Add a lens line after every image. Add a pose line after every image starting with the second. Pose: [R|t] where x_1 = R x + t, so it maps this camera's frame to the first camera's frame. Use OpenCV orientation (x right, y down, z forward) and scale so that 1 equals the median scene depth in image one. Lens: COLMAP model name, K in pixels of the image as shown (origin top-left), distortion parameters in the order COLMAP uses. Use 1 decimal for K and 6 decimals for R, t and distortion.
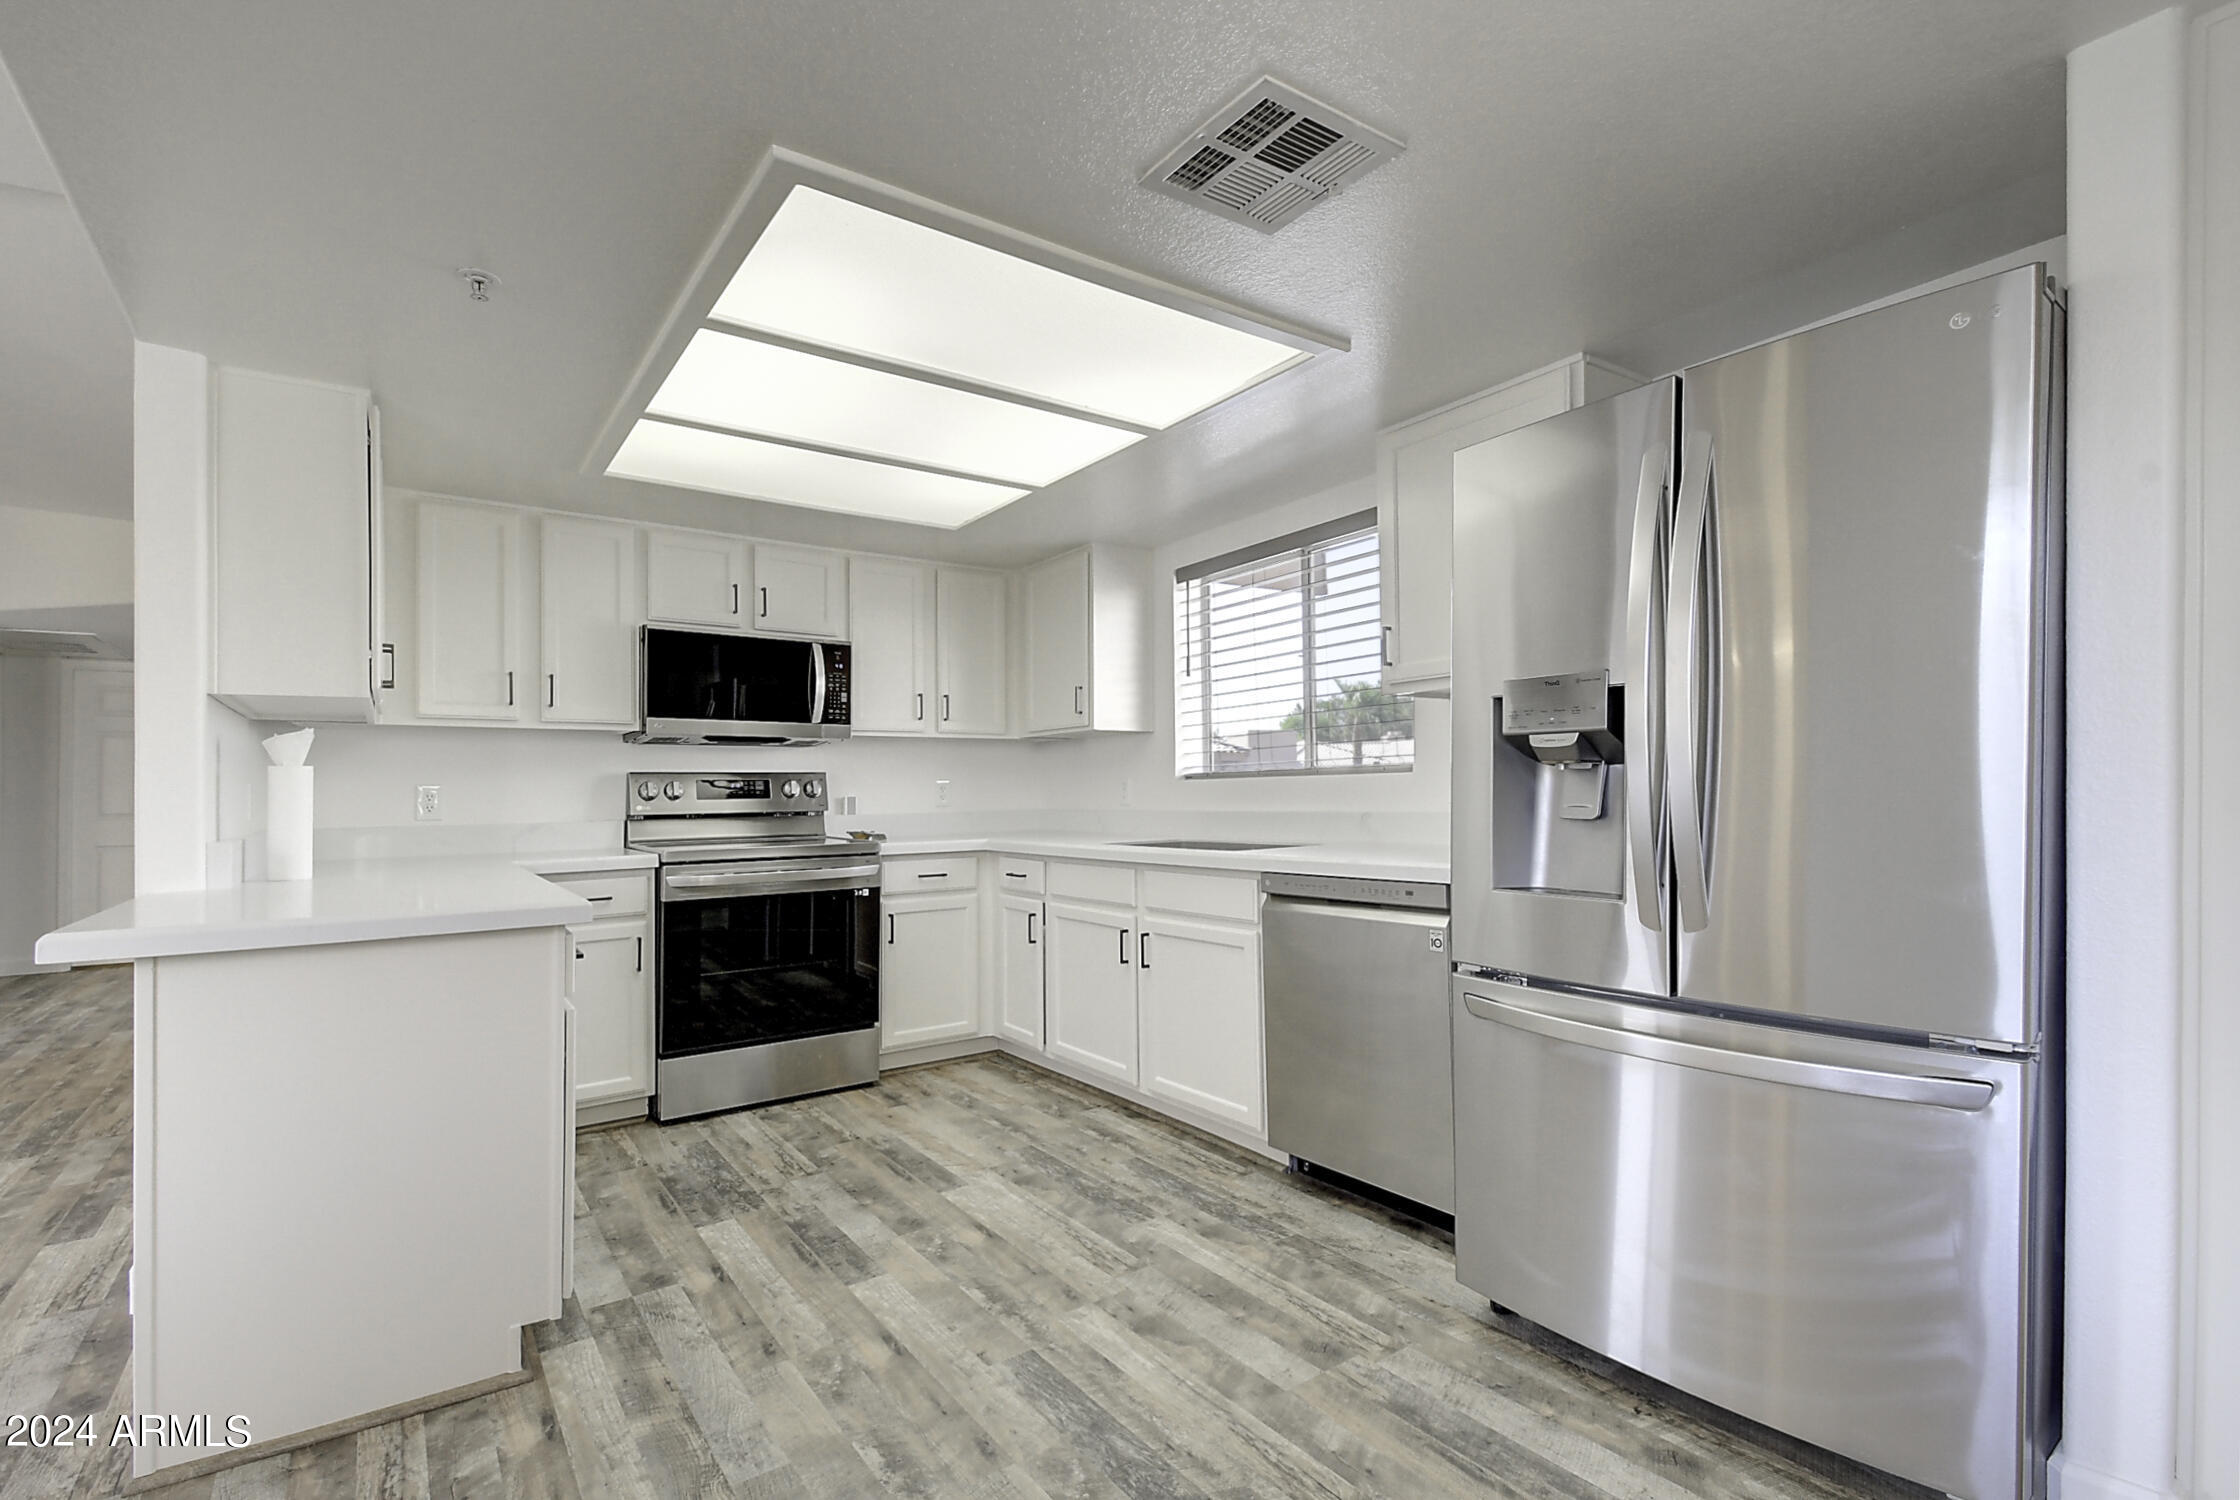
lens RADIAL K [[1025.7, 0, 1120.0], [0, 1025.7, 750.0], [0, 0, 1]] dist [0.027138, -0.023195]
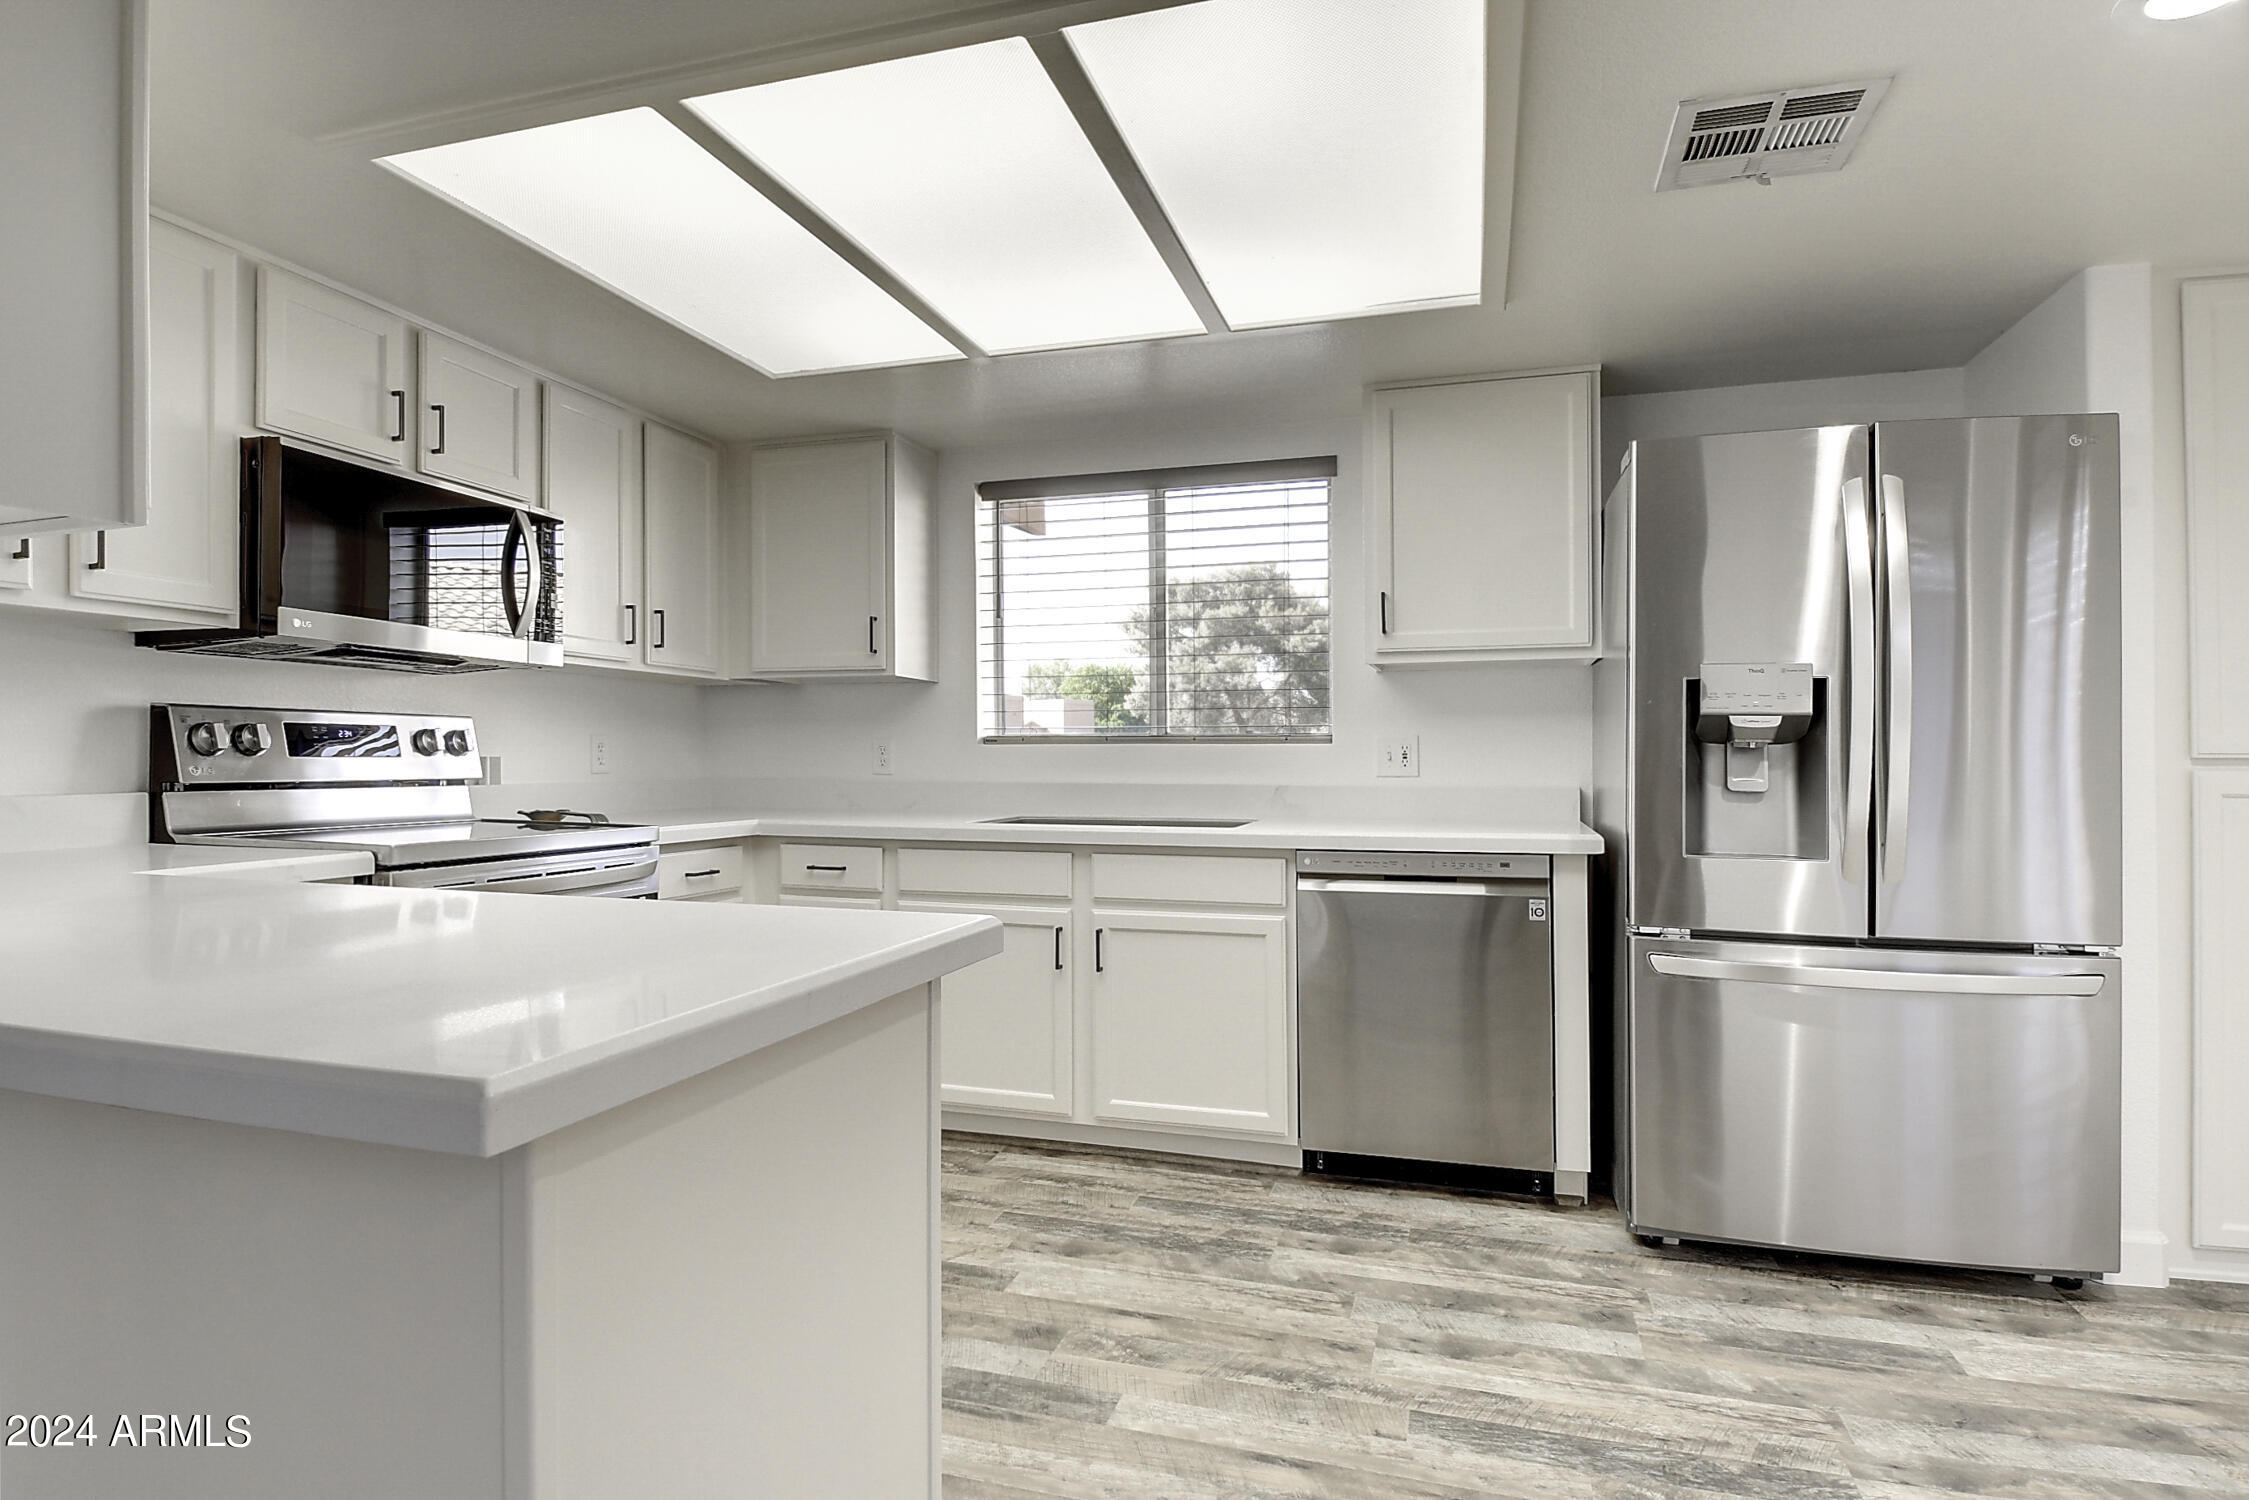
lens RADIAL K [[1209.8, 0, 1065.2], [0, 1209.8, 745.6], [0, 0, 1]] dist [0.001227, -0.000398]
pose [[0.790108, 0.024959, 0.612459, -0.512999], [-0.041238, 0.999071, 0.012486, 0.017196], [-0.611579, -0.035122, 0.790404, 0.220689]]
